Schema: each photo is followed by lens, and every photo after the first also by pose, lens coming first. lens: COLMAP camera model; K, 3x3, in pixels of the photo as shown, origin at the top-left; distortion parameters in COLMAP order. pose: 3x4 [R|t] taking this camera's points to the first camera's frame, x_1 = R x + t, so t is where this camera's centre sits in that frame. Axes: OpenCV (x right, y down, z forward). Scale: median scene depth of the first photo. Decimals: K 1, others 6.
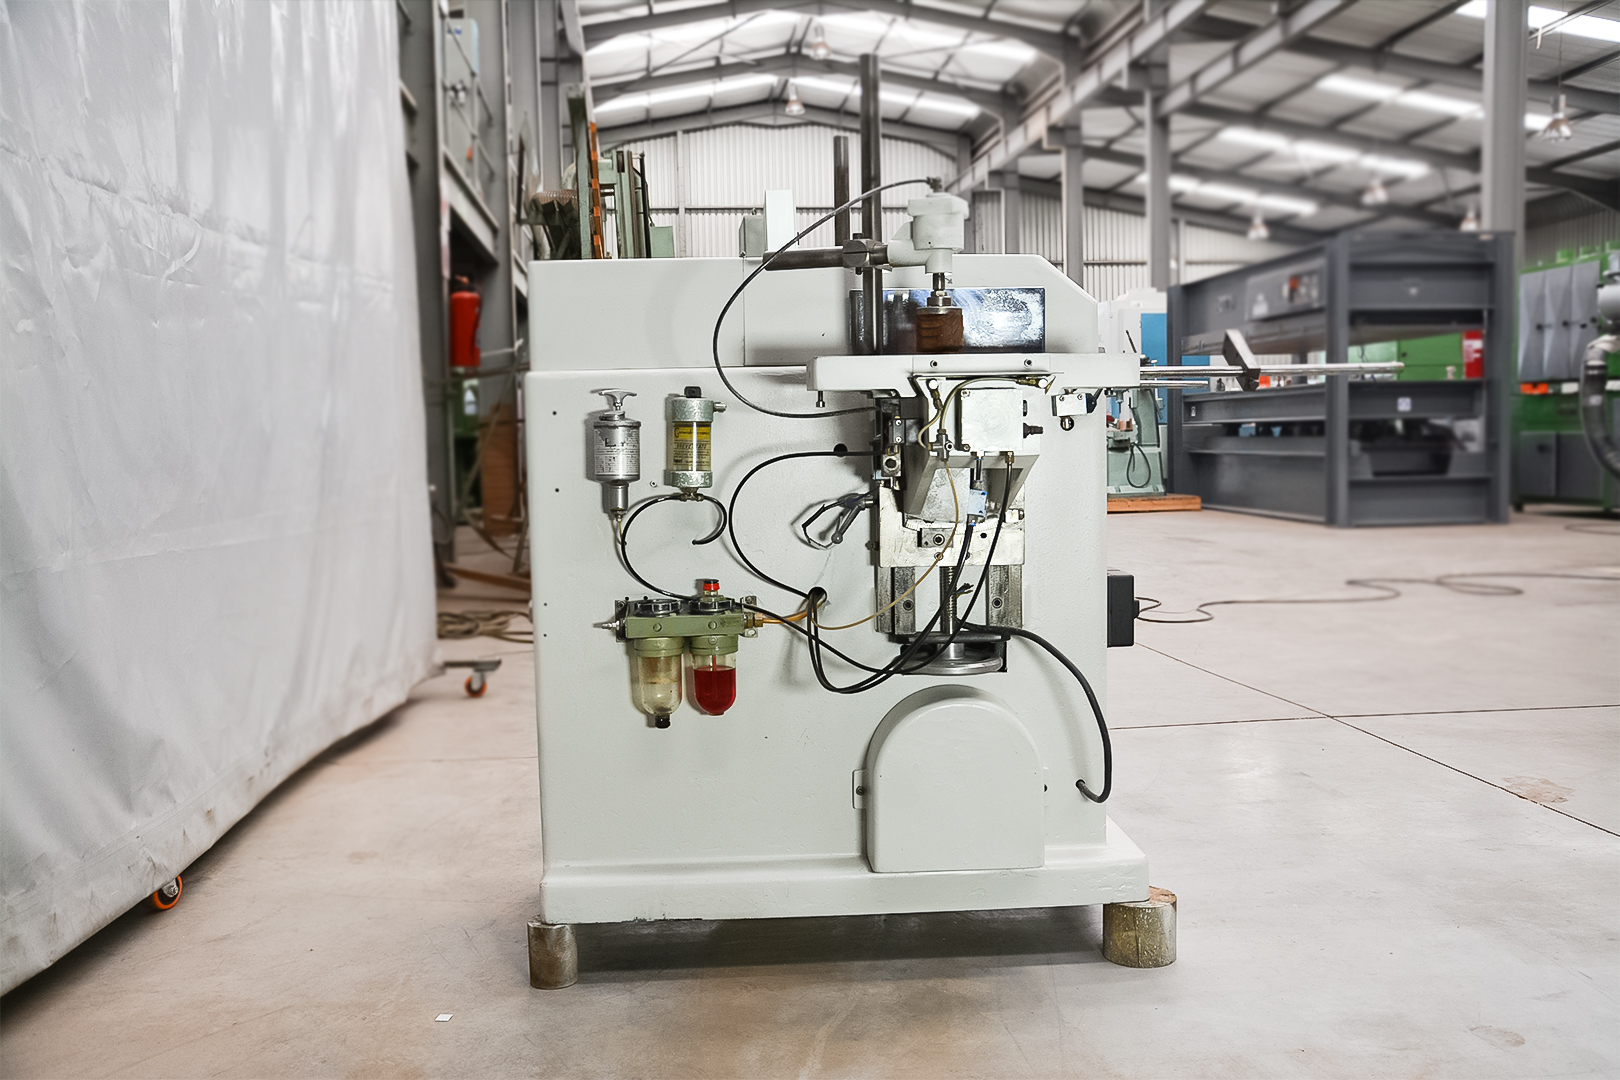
lens RADIAL K [[1536.4, 0, 813.3], [0, 1536.4, 542.4], [0, 0, 1]] dist [-0.010392, 0.000000]
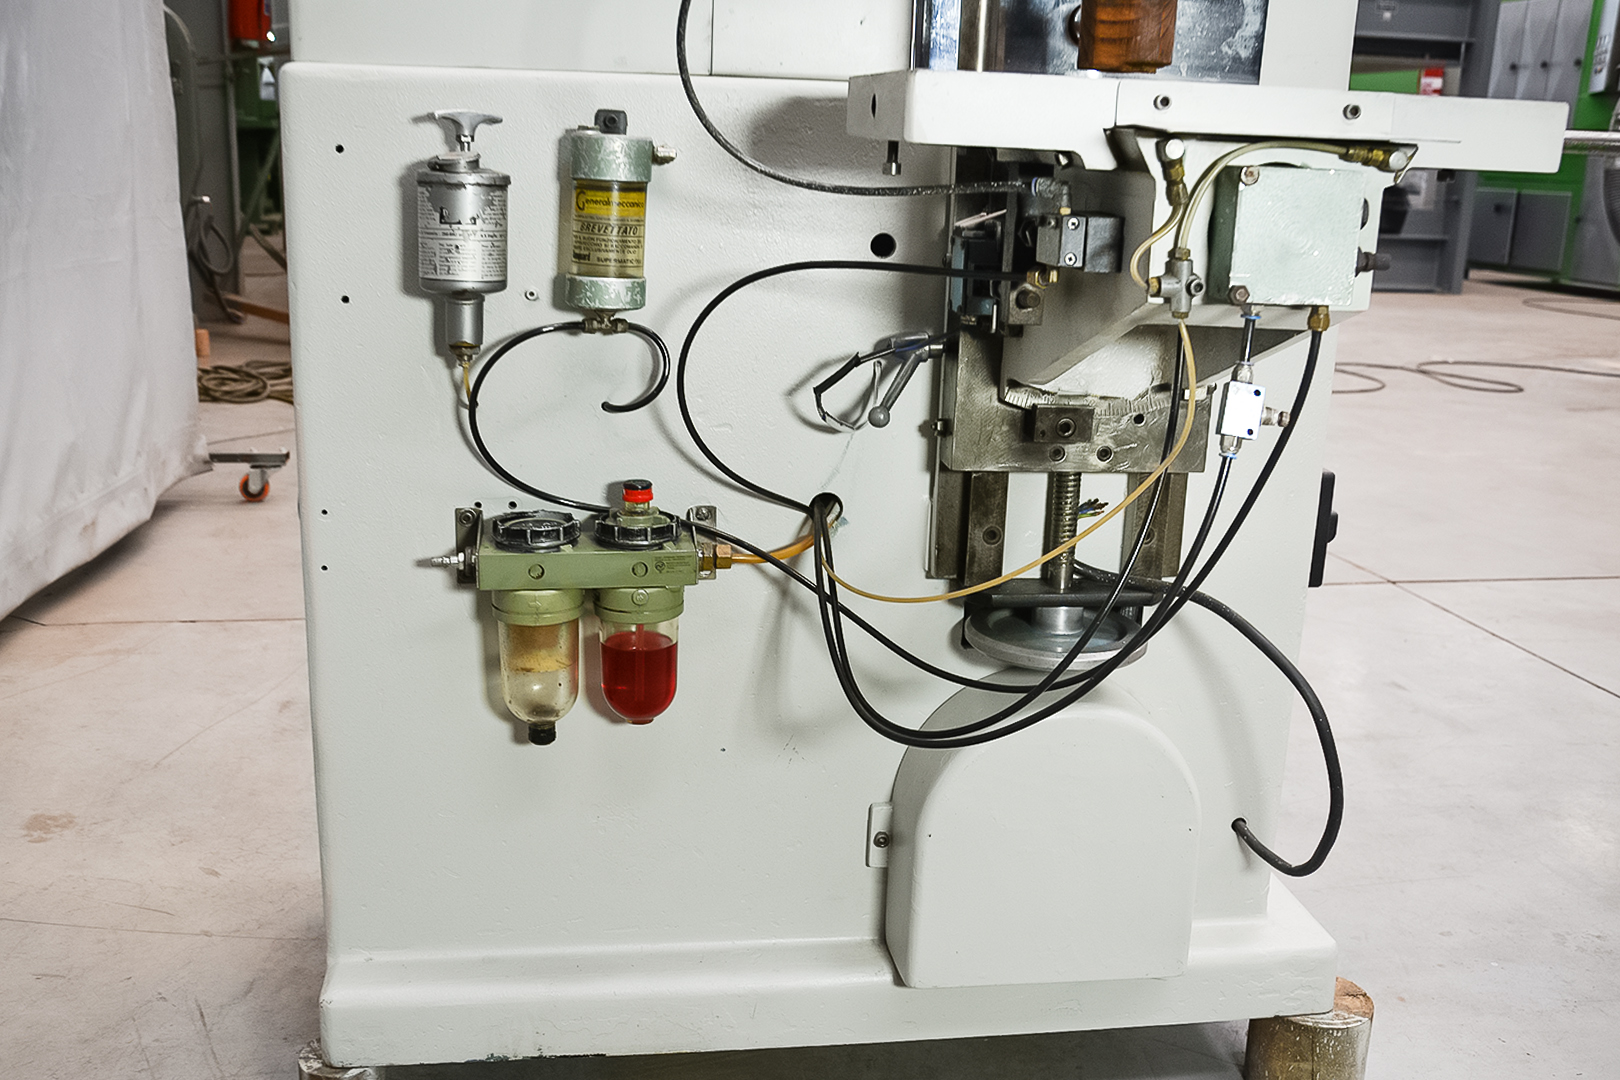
lens RADIAL K [[1536.4, 0, 802.8], [0, 1536.4, 533.4], [0, 0, 1]] dist [-0.010392, 0.000000]
pose [[0.993886, 0.026765, 0.107117, -0.066002], [-0.045750, 0.982797, 0.178932, -0.057015], [-0.100485, -0.182738, 0.978013, 0.461451]]
